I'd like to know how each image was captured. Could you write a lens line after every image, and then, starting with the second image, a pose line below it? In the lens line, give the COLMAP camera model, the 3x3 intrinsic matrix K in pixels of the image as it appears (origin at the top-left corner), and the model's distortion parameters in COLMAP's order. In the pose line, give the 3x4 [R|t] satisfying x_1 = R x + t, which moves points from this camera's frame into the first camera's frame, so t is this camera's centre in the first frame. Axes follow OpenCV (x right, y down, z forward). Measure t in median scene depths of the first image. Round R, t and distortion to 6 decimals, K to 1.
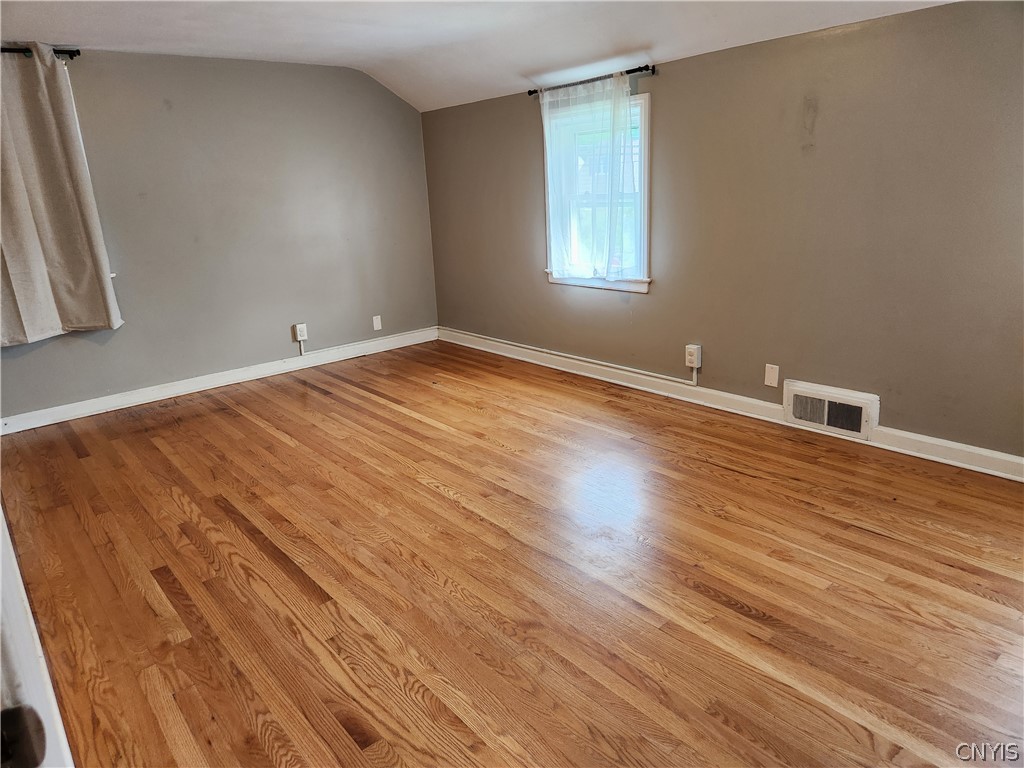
lens RADIAL K [[691.3, 0, 505.8], [0, 691.3, 384.5], [0, 0, 1]] dist [0.077055, -0.064476]
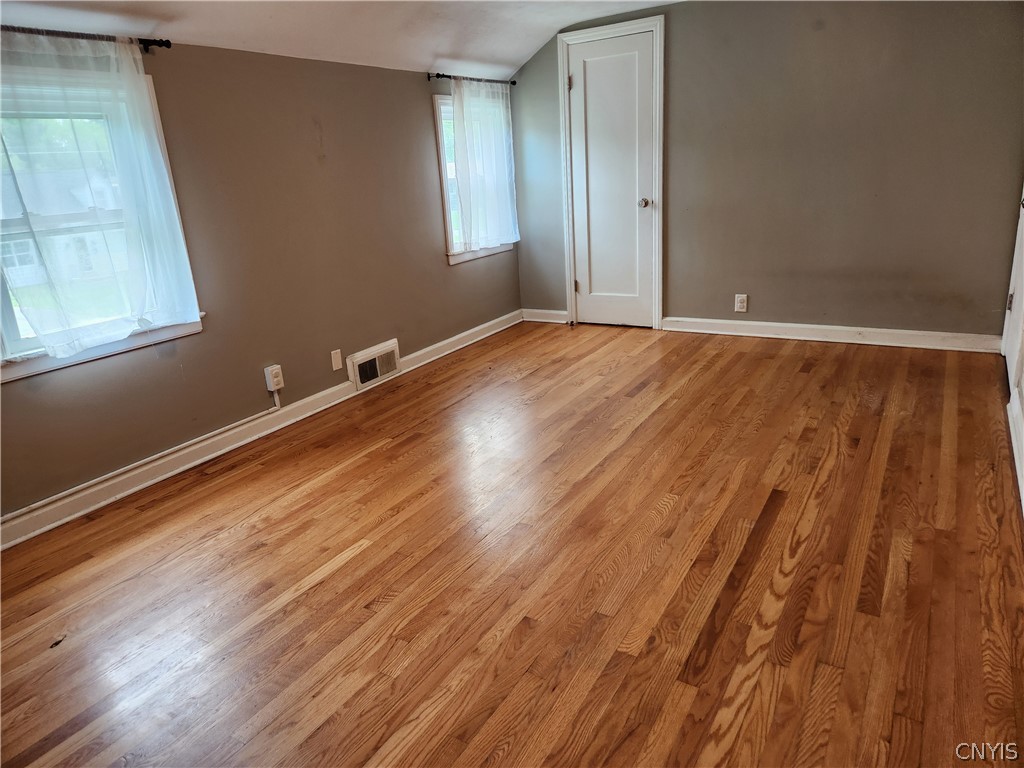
lens RADIAL K [[691.3, 0, 504.8], [0, 691.3, 380.2], [0, 0, 1]] dist [0.077055, -0.064476]
pose [[-0.327690, -0.206102, 0.922031, -0.927519], [0.350635, 0.879688, 0.321253, -0.310436], [-0.877311, 0.428568, -0.215999, 1.280703]]
